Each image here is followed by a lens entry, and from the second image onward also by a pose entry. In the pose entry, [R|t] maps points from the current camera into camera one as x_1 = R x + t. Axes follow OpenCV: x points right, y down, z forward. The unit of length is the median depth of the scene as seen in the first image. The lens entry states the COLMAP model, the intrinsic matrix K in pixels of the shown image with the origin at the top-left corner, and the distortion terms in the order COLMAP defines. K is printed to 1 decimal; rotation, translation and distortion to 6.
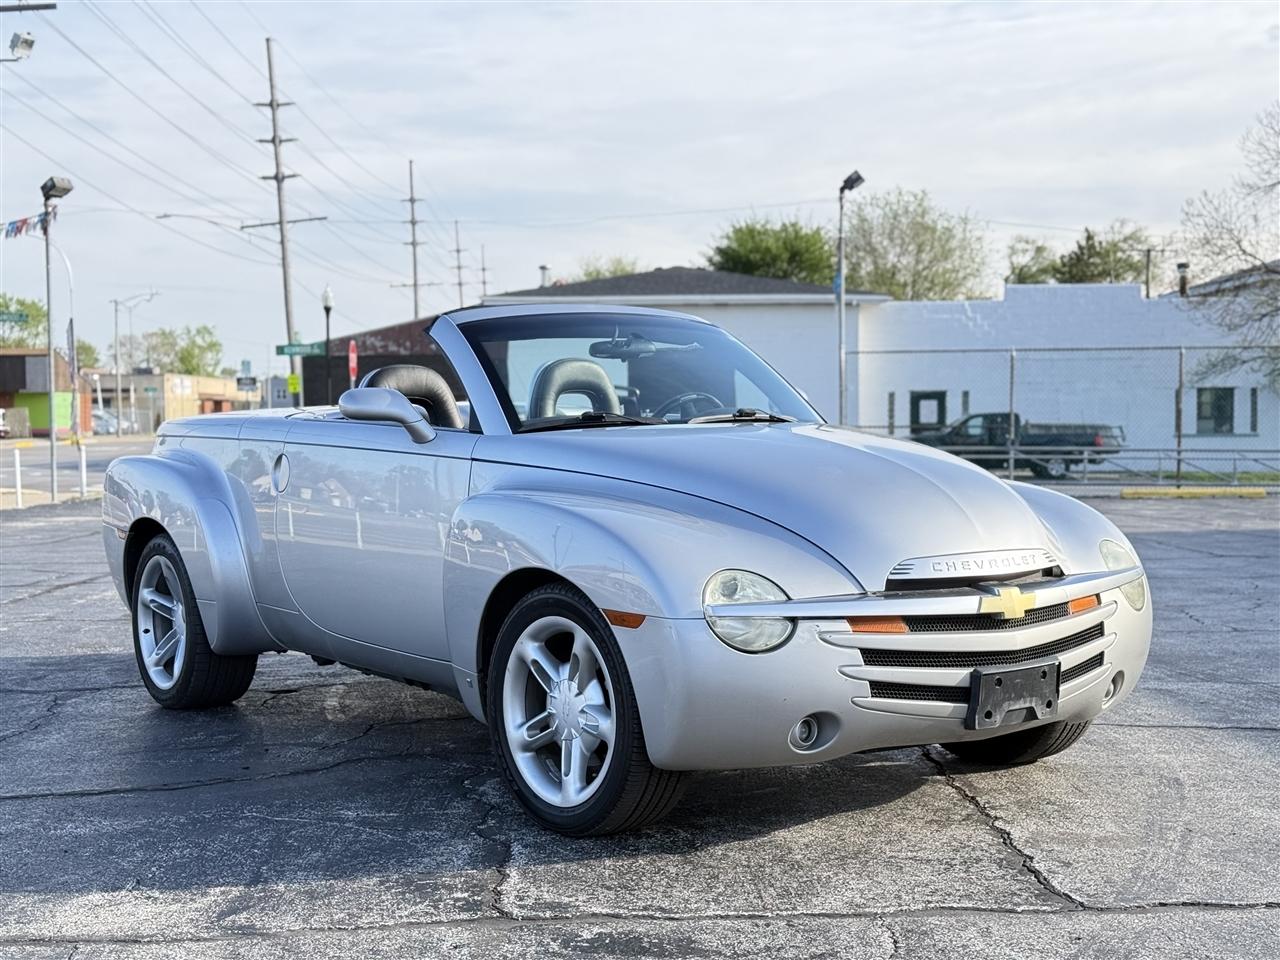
lens RADIAL K [[1745.2, 0, 633.5], [0, 1745.2, 510.1], [0, 0, 1]] dist [0.186754, -0.383052]
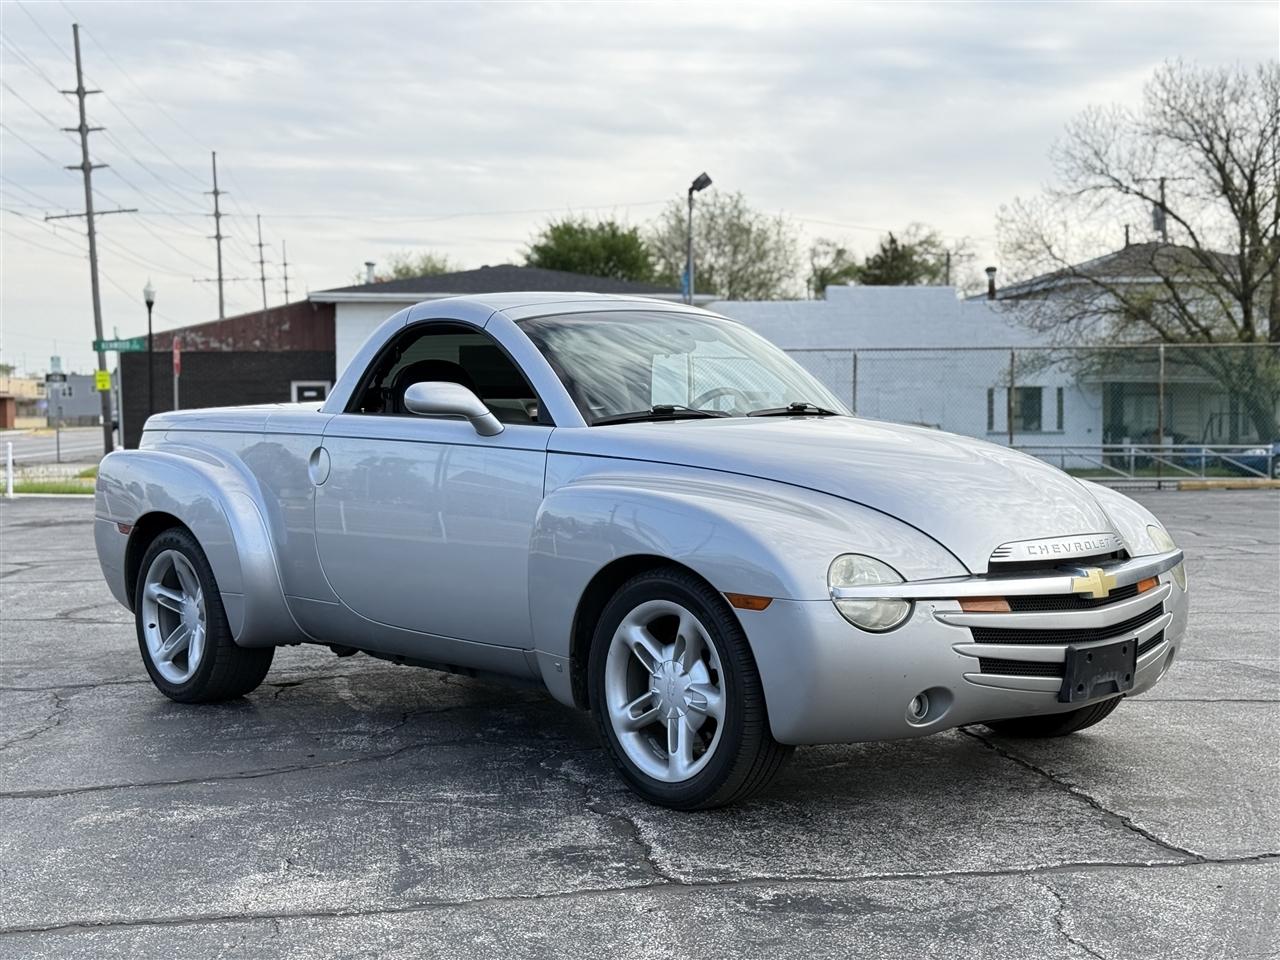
lens RADIAL K [[1745.2, 0, 633.5], [0, 1745.2, 510.1], [0, 0, 1]] dist [0.186754, -0.383052]
pose [[0.994226, -0.006411, 0.107114, -0.075325], [0.006307, 0.999979, 0.001309, 0.002234], [-0.107120, -0.000626, 0.994246, -0.015559]]
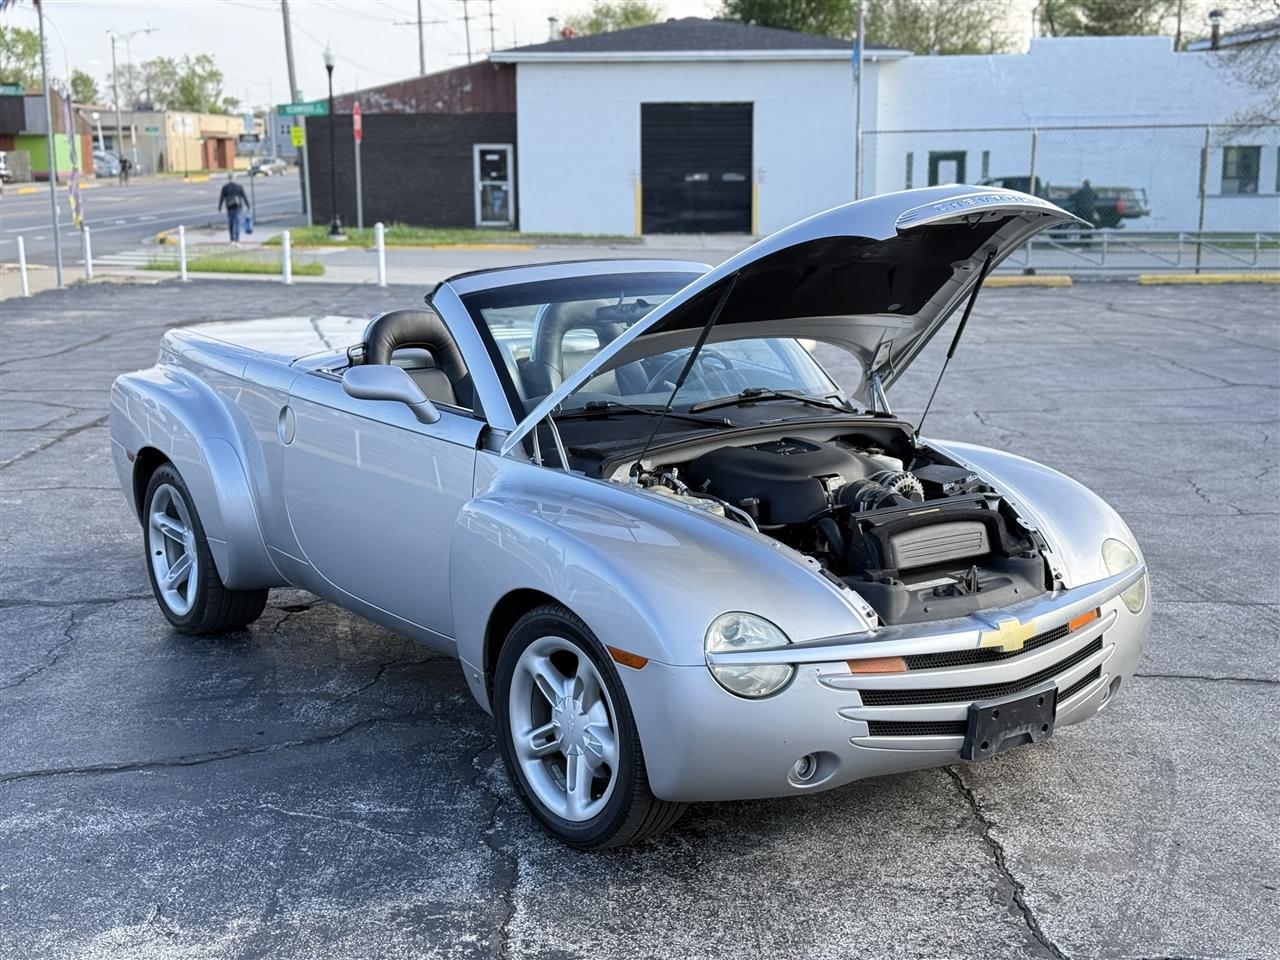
lens RADIAL K [[1745.2, 0, 633.5], [0, 1745.2, 510.1], [0, 0, 1]] dist [0.186754, -0.383052]
pose [[0.999977, 0.001674, -0.006629, 0.001920], [-0.000714, 0.989842, 0.142173, -0.067436], [0.006799, -0.142164, 0.989820, 0.003207]]
